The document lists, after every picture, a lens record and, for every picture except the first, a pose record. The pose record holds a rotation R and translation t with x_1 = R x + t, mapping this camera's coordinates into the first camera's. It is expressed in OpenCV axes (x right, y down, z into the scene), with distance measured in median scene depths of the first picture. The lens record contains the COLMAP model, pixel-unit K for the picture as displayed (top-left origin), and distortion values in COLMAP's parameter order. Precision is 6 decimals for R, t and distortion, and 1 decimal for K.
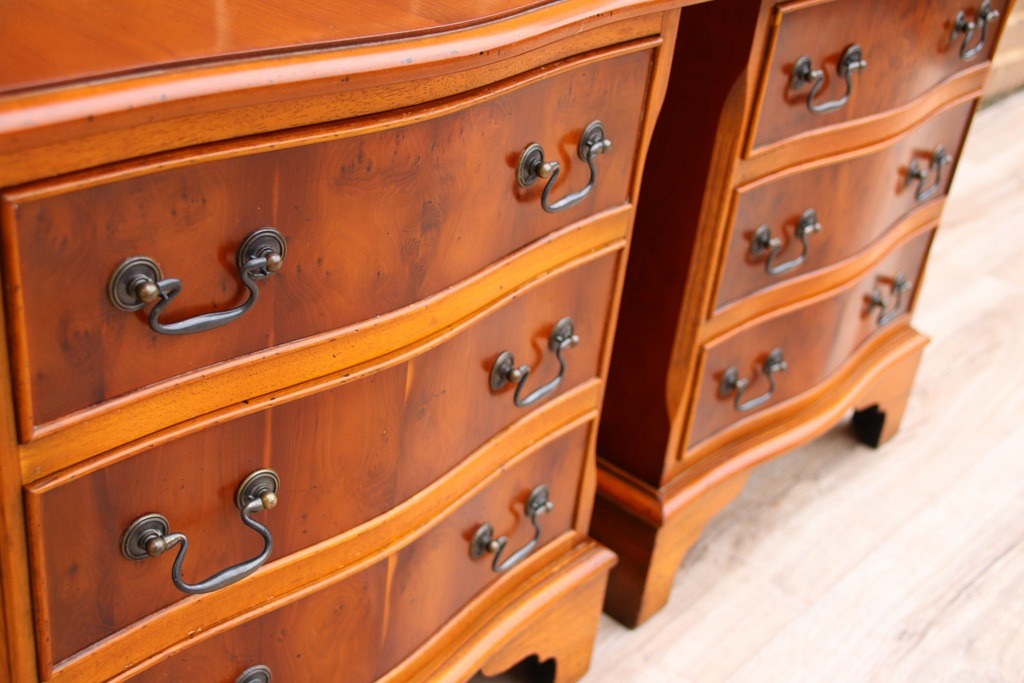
lens RADIAL K [[1260.5, 0, 514.4], [0, 1260.5, 360.1], [0, 0, 1]] dist [0.133049, 0.000000]
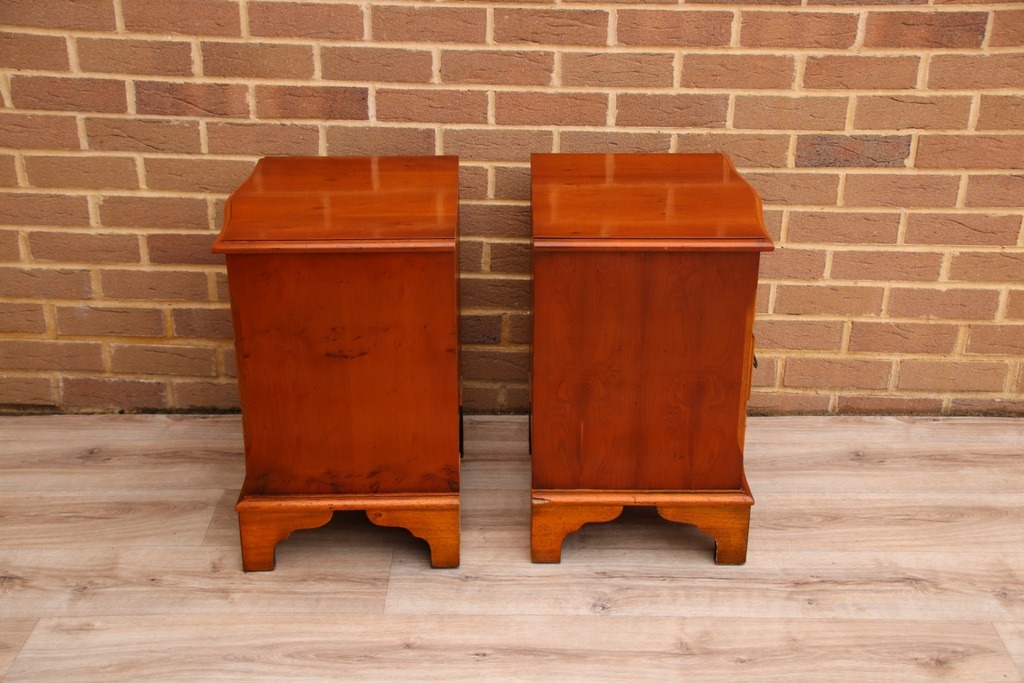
lens RADIAL K [[1377.5, 0, 508.2], [0, 1377.5, 361.3], [0, 0, 1]] dist [0.192443, 0.000000]
pose [[0.651009, 0.204335, -0.731050, 2.276905], [-0.315161, 0.948913, -0.015425, -0.005604], [0.690551, 0.240441, 0.682150, -0.761947]]
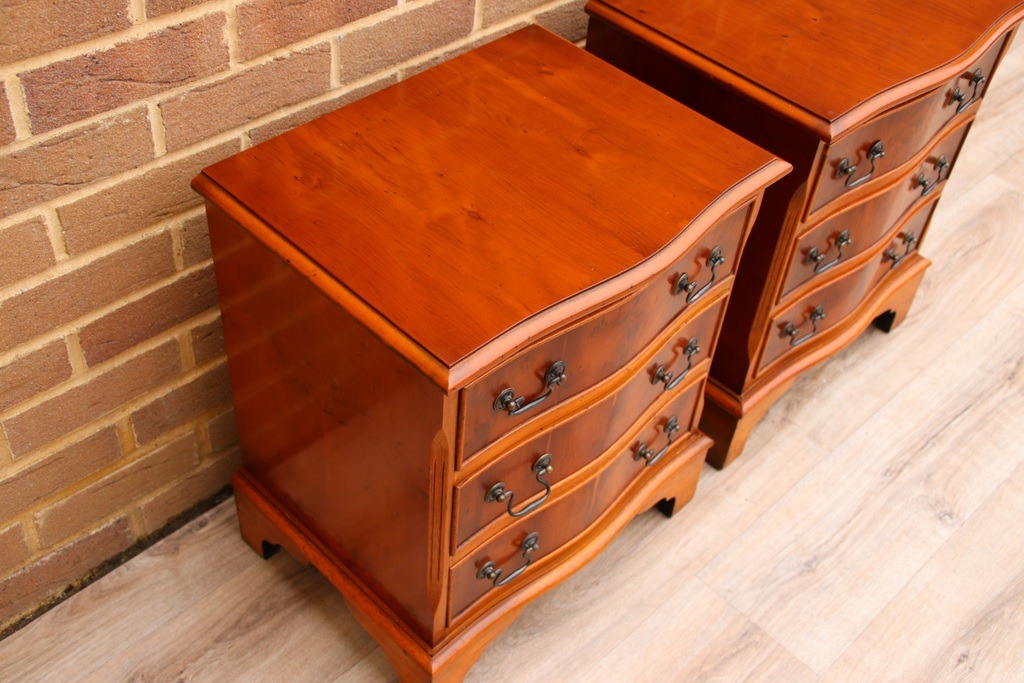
lens RADIAL K [[1114.4, 0, 510.5], [0, 1114.4, 347.5], [0, 0, 1]] dist [0.068162, 0.000000]
pose [[0.997140, 0.015350, -0.074006, -0.098004], [0.002790, 0.971017, 0.238993, -0.391923], [0.075530, -0.238516, 0.968197, -0.525430]]
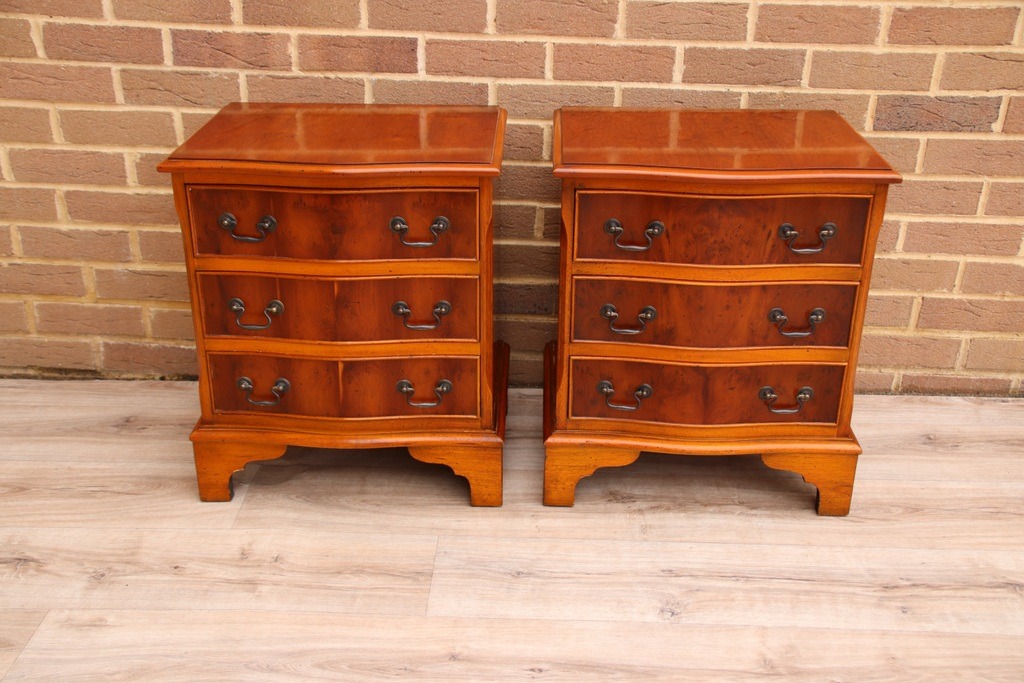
lens RADIAL K [[1114.4, 0, 510.4], [0, 1114.4, 356.9], [0, 0, 1]] dist [0.068162, 0.000000]
pose [[0.635246, 0.234378, -0.735887, 1.666158], [-0.330561, 0.943662, 0.015201, -0.007361], [0.697992, 0.233599, 0.676933, -0.290247]]
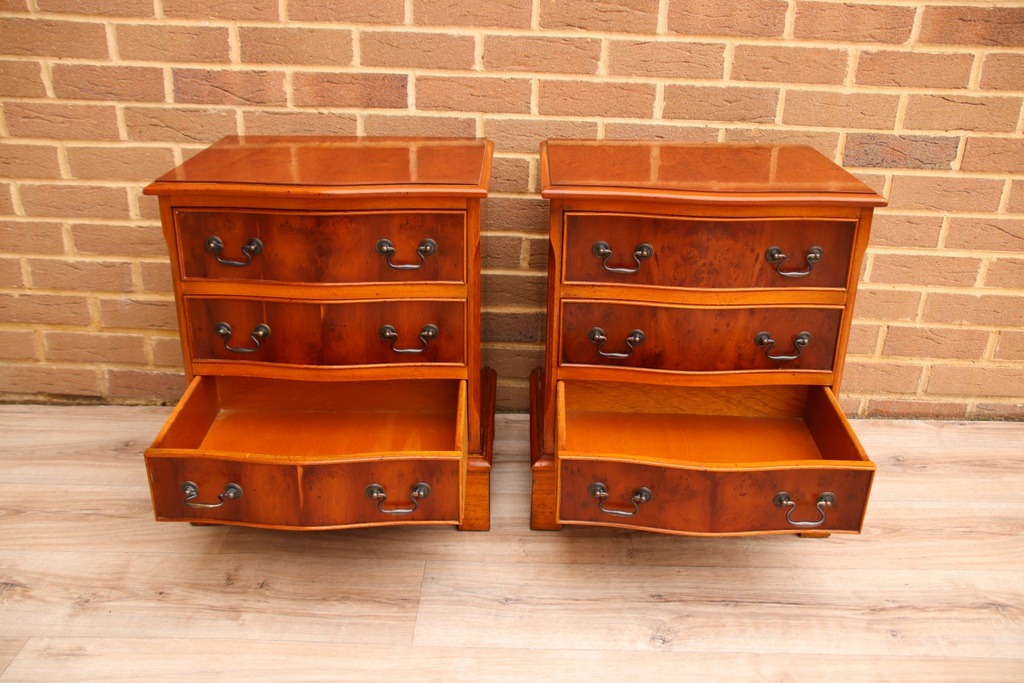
lens RADIAL K [[936.7, 0, 509.8], [0, 936.7, 355.2], [0, 0, 1]] dist [-0.025606, 0.000000]
pose [[0.647803, 0.205996, -0.733428, 1.413505], [-0.329728, 0.943713, -0.026175, 0.018001], [0.686754, 0.258788, 0.679263, -0.059154]]
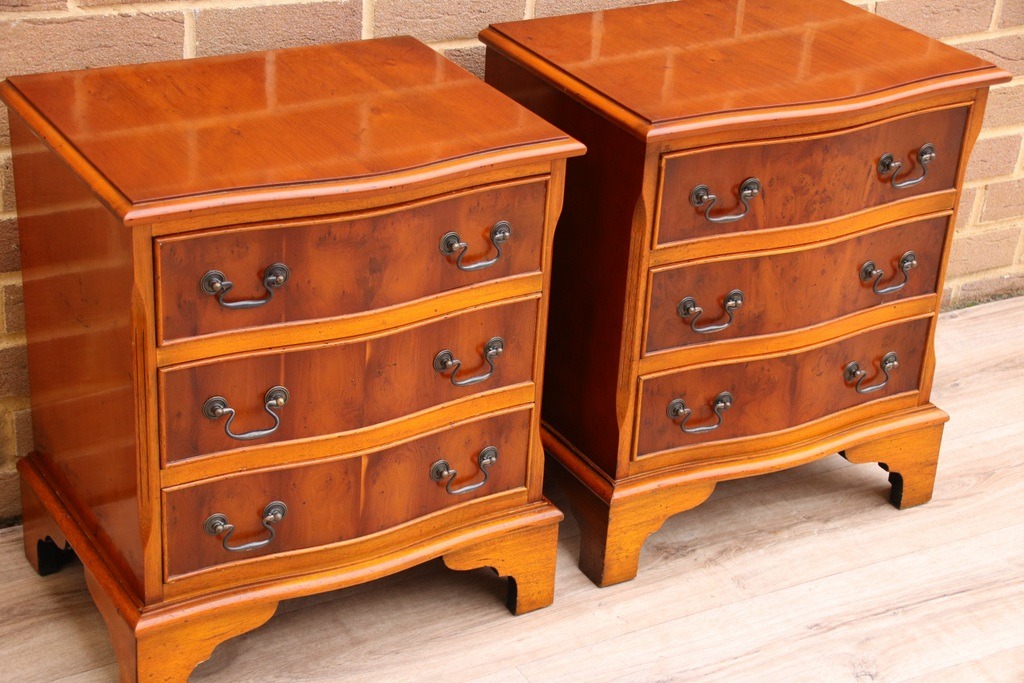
lens RADIAL K [[1894.7, 0, 509.4], [0, 1894.7, 367.7], [0, 0, 1]] dist [0.443606, 0.000000]
pose [[0.945841, 0.091722, -0.311403, 0.829377], [-0.115372, 0.991607, -0.058356, 0.148430], [0.303437, 0.091123, 0.948485, -1.332768]]
